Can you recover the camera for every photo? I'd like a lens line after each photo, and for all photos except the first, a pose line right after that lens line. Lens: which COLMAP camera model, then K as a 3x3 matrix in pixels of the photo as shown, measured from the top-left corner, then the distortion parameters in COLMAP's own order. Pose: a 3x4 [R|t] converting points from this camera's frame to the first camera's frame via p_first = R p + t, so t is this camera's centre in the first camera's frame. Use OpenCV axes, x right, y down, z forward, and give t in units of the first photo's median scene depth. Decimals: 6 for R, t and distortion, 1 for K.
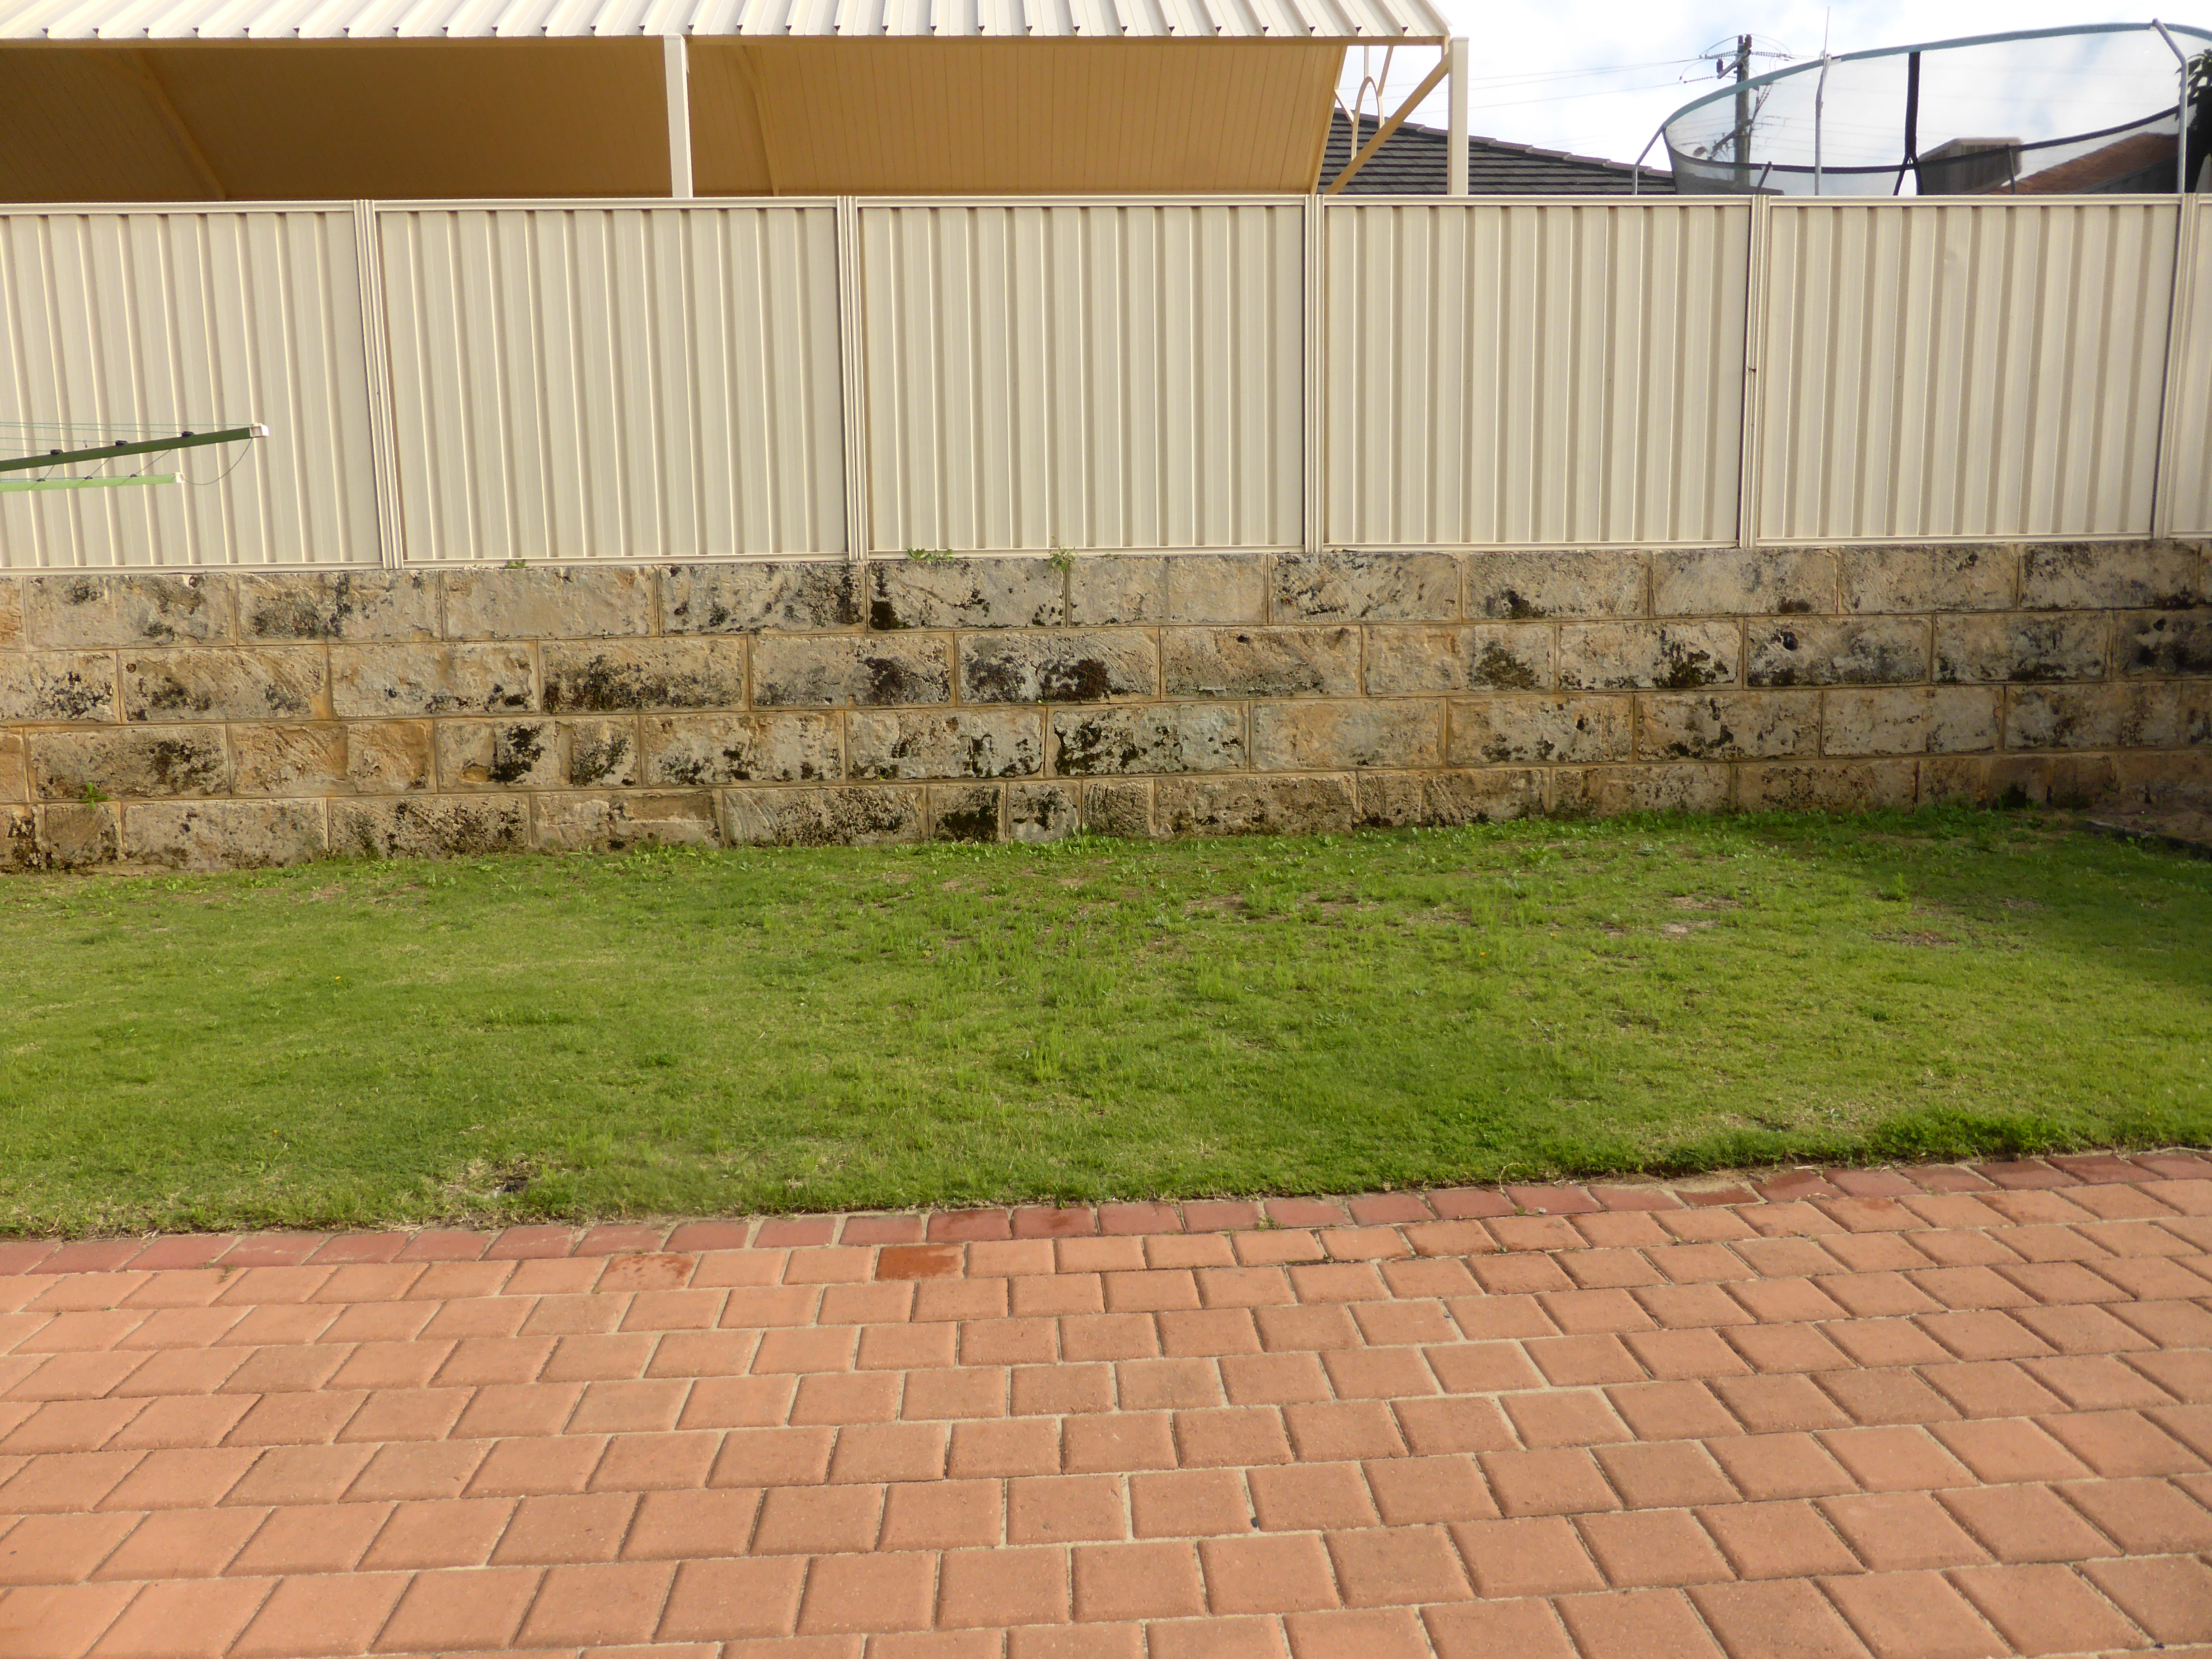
lens RADIAL K [[1648.7, 0, 1117.5], [0, 1648.7, 840.7], [0, 0, 1]] dist [-0.024192, 0.010660]
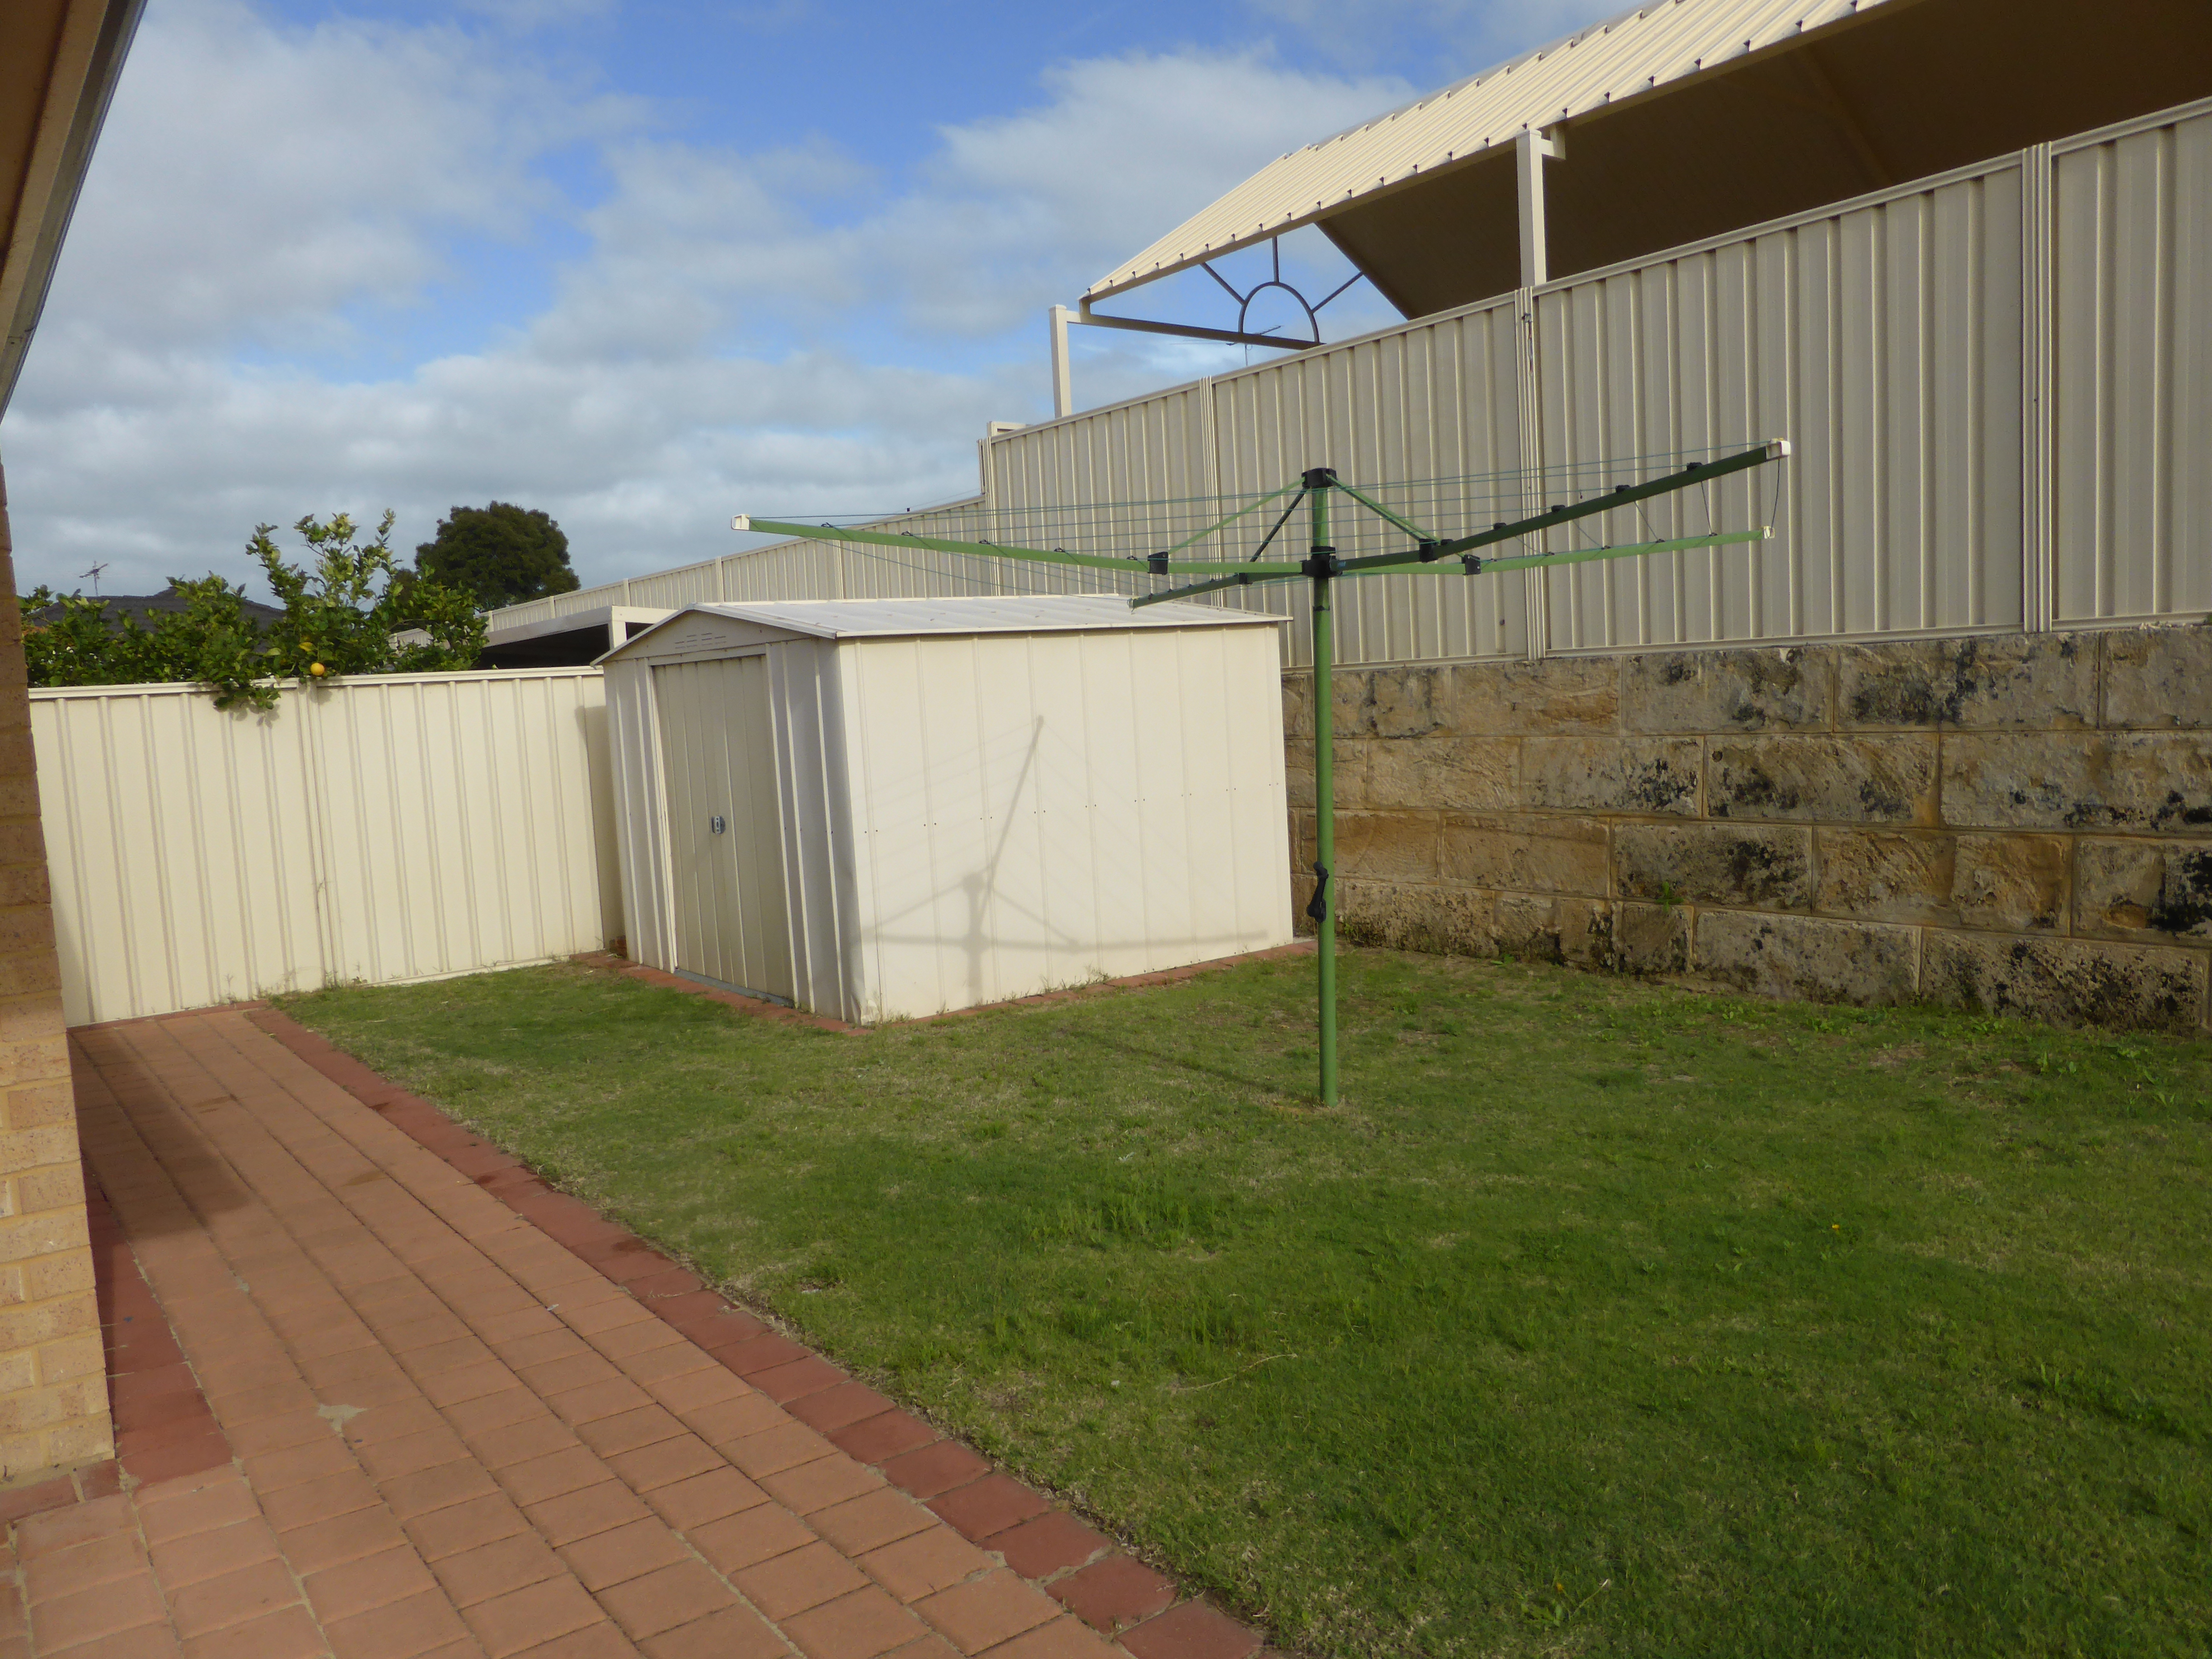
lens RADIAL K [[1648.7, 0, 1117.5], [0, 1648.7, 840.7], [0, 0, 1]] dist [-0.024192, 0.010660]
pose [[0.568137, 0.062364, -0.820567, -0.061186], [-0.092498, 0.995645, 0.011627, -0.040916], [0.817719, 0.069295, 0.571431, 0.237433]]
